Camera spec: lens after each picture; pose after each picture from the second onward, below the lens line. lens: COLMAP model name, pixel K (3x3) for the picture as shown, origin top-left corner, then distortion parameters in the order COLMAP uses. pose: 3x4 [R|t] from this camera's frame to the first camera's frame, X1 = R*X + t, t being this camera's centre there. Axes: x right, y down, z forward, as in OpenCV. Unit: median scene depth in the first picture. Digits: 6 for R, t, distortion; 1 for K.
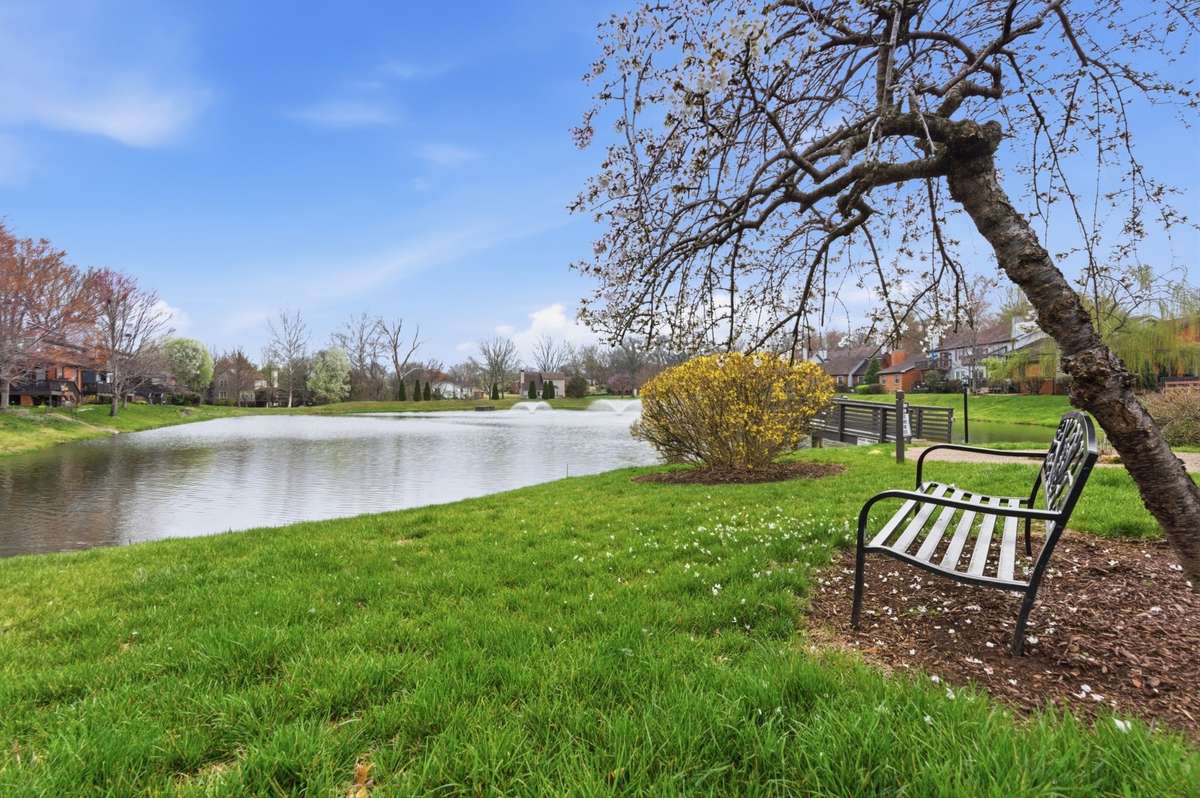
lens RADIAL K [[546.9, 0, 605.3], [0, 546.9, 399.3], [0, 0, 1]] dist [-0.001010, -0.000041]
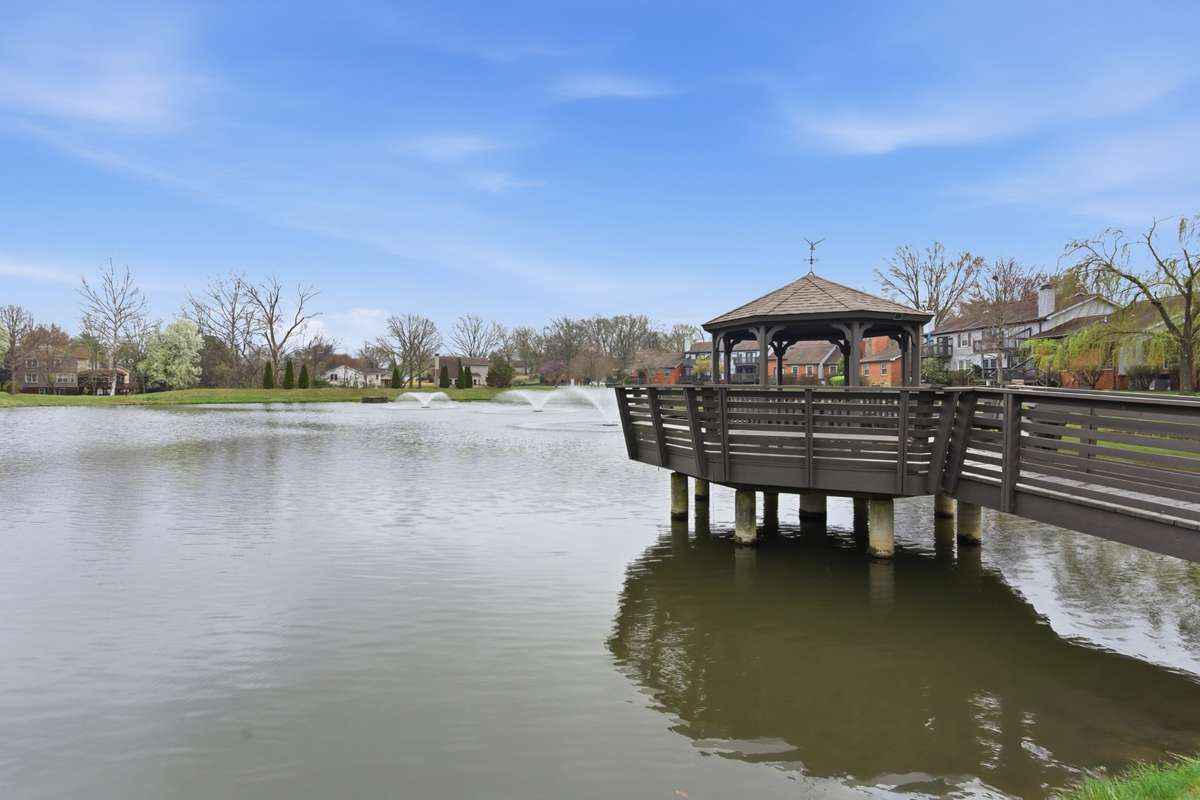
lens RADIAL K [[546.9, 0, 597.0], [0, 546.9, 395.0], [0, 0, 1]] dist [-0.001010, -0.000041]
pose [[0.996547, 0.011626, 0.082209, 0.034013], [-0.012338, 0.999891, 0.008156, -0.000164], [-0.082105, -0.009143, 0.996582, 0.174761]]
